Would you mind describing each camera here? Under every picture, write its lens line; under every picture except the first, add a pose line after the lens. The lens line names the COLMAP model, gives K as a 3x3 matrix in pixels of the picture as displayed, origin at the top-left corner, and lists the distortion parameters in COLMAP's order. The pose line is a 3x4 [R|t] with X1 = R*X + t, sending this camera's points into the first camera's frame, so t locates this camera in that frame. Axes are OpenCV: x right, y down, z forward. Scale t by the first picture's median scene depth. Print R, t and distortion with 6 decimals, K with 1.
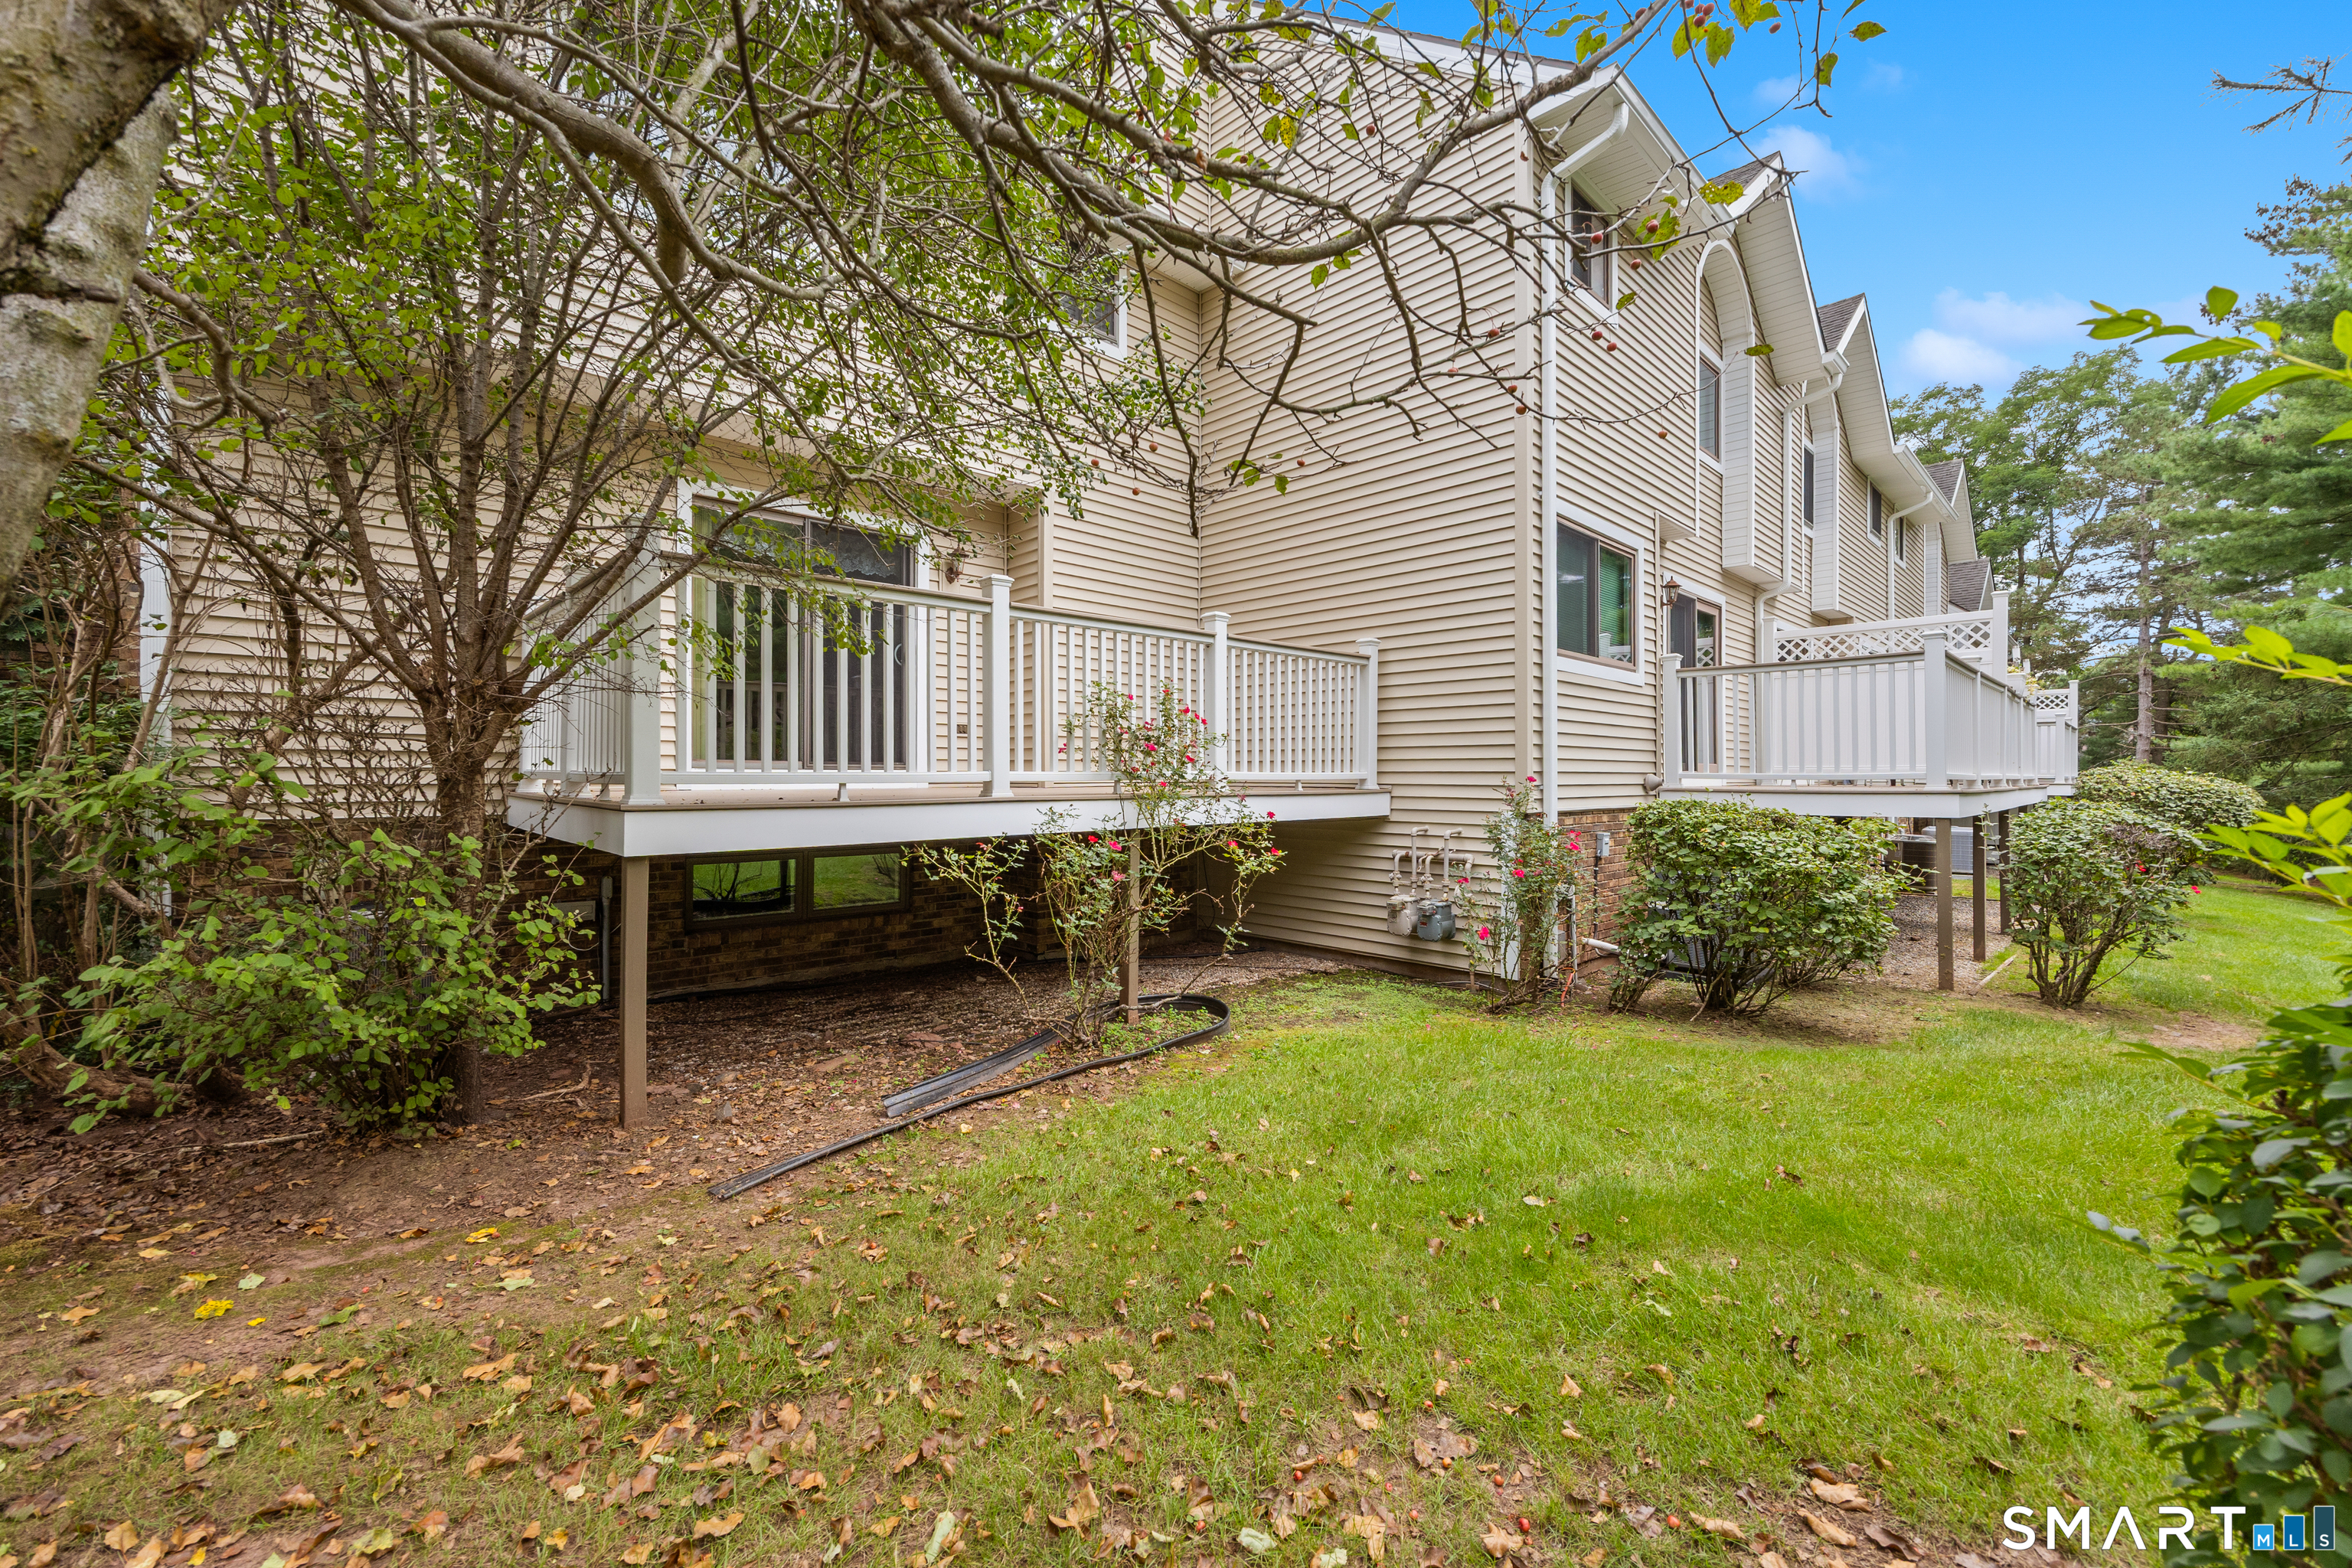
lens RADIAL K [[937.3, 0, 1185.5], [0, 937.3, 780.1], [0, 0, 1]] dist [-0.000736, -0.000790]
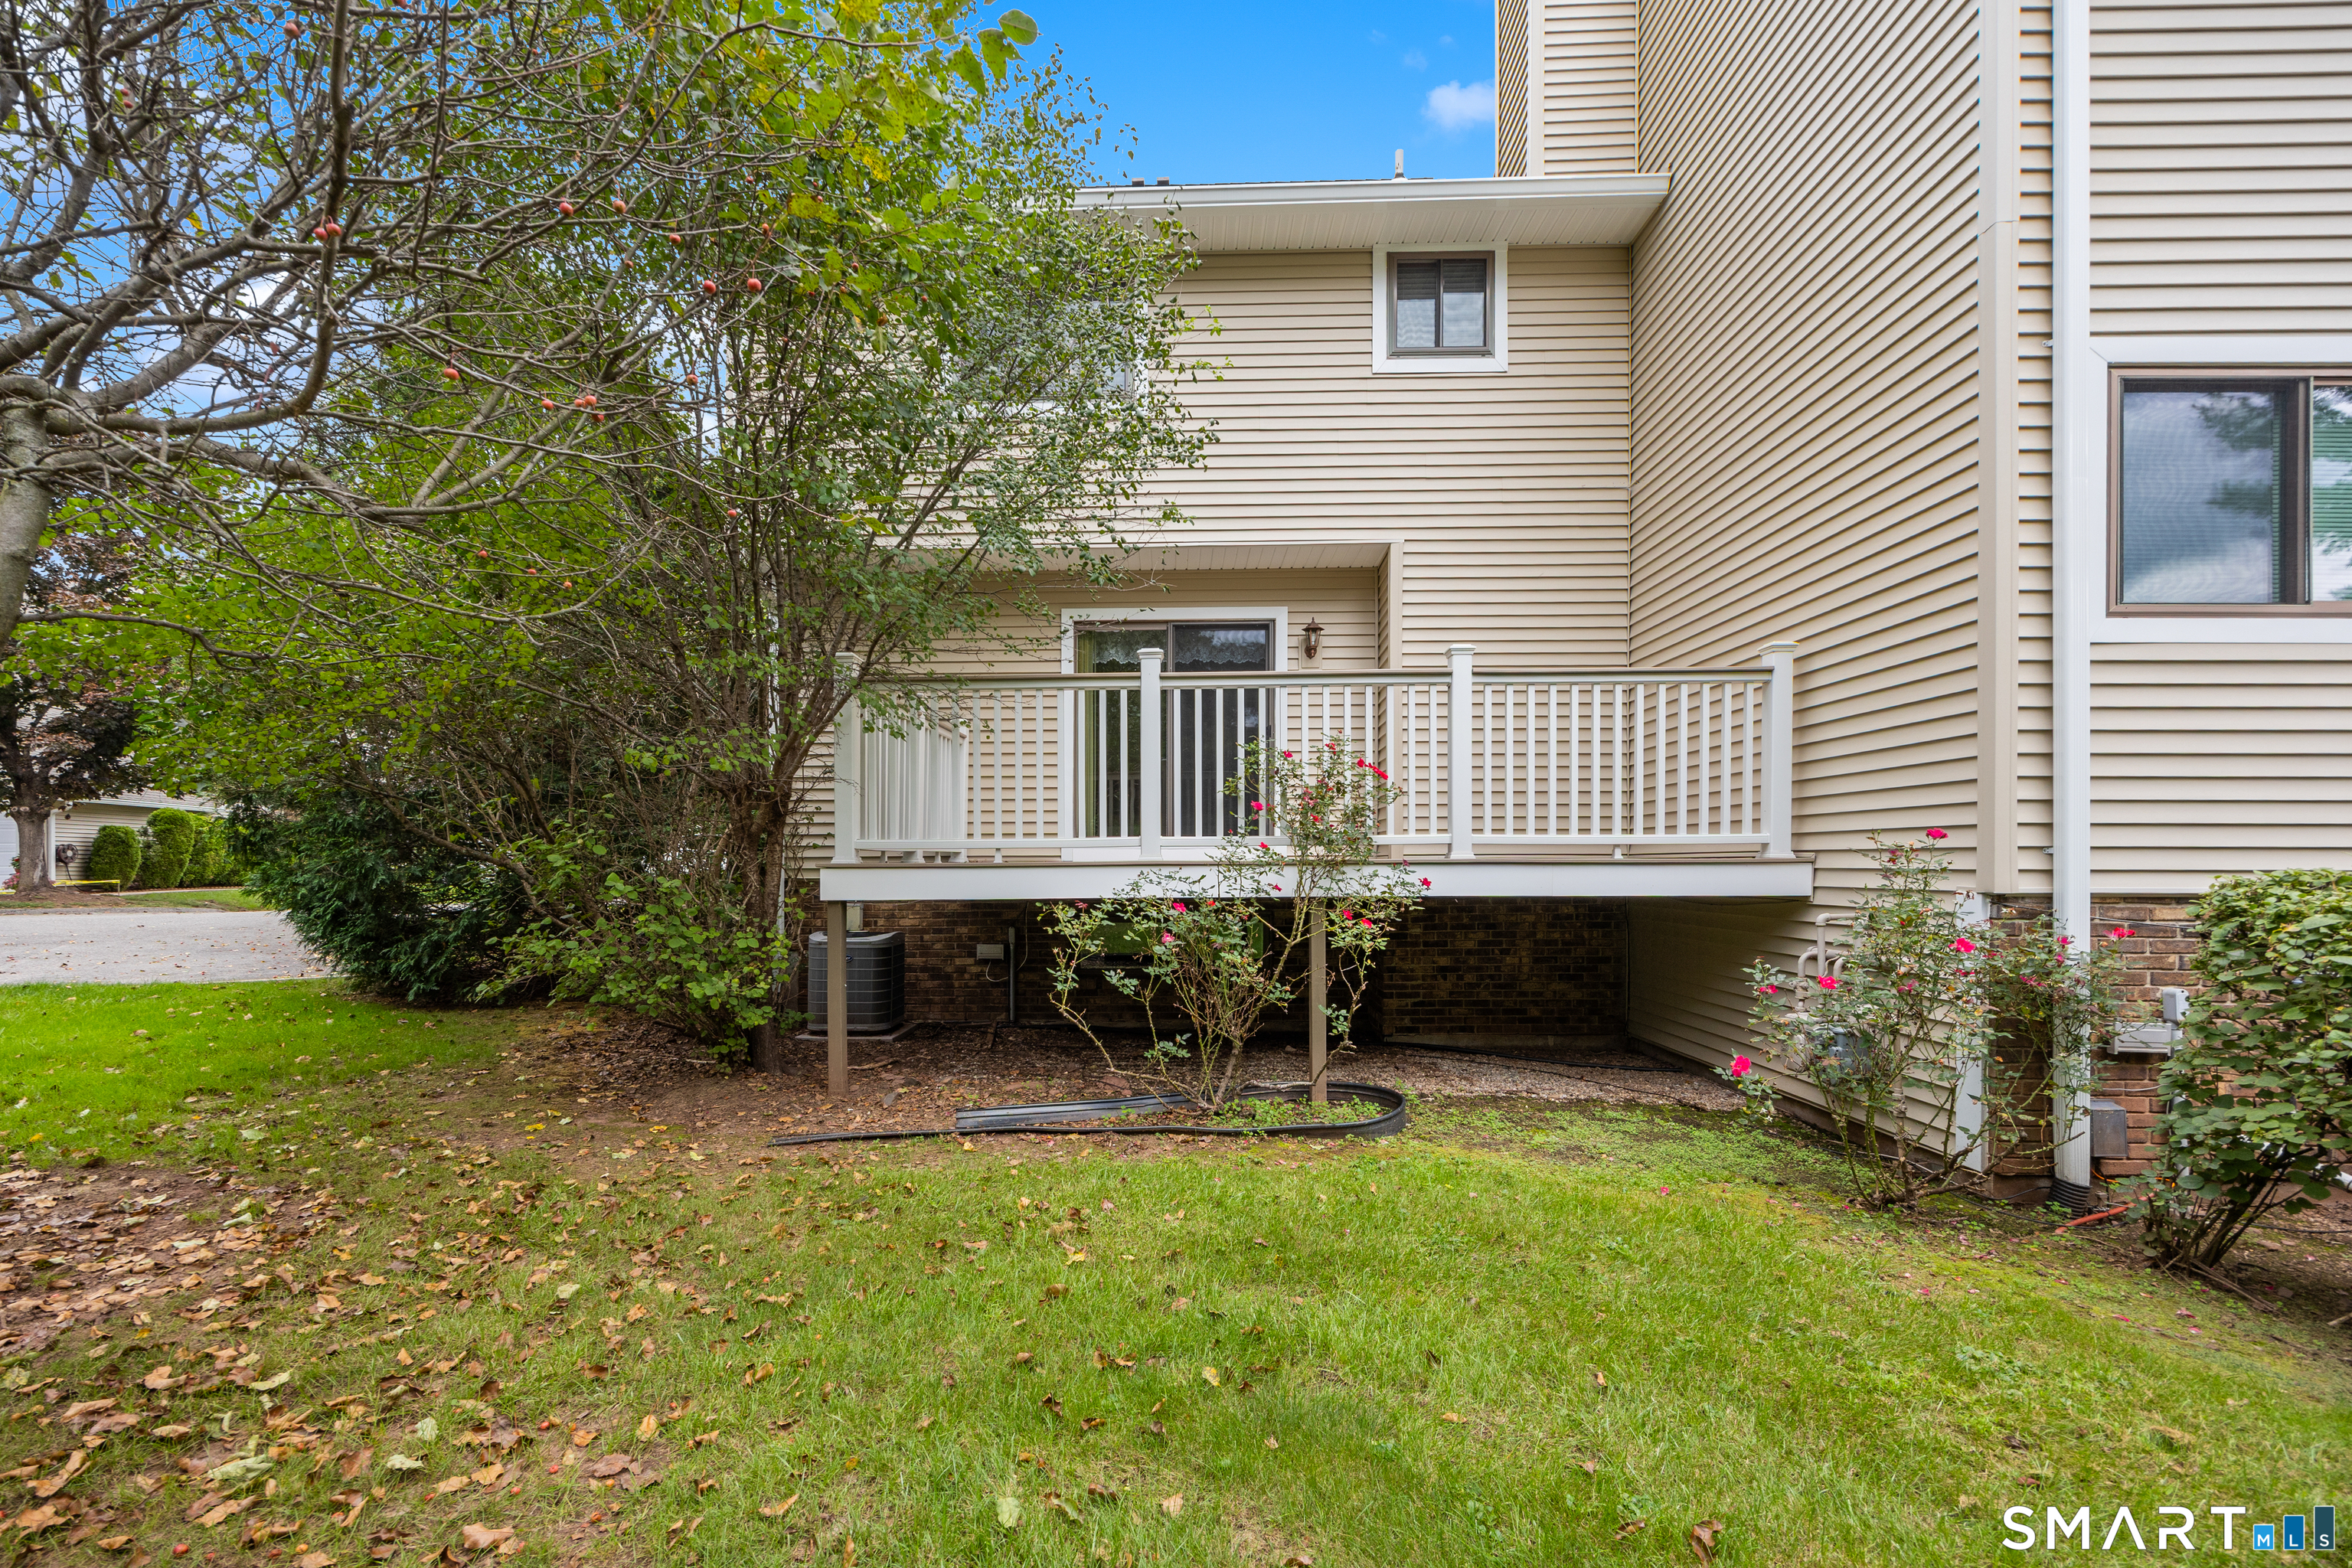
lens RADIAL K [[937.3, 0, 1168.9], [0, 937.3, 861.5], [0, 0, 1]] dist [-0.000736, -0.000790]
pose [[0.707517, -0.004557, -0.706682, 0.403372], [0.001806, 0.999988, -0.004641, 0.015740], [0.706694, 0.002007, 0.707516, 0.195132]]
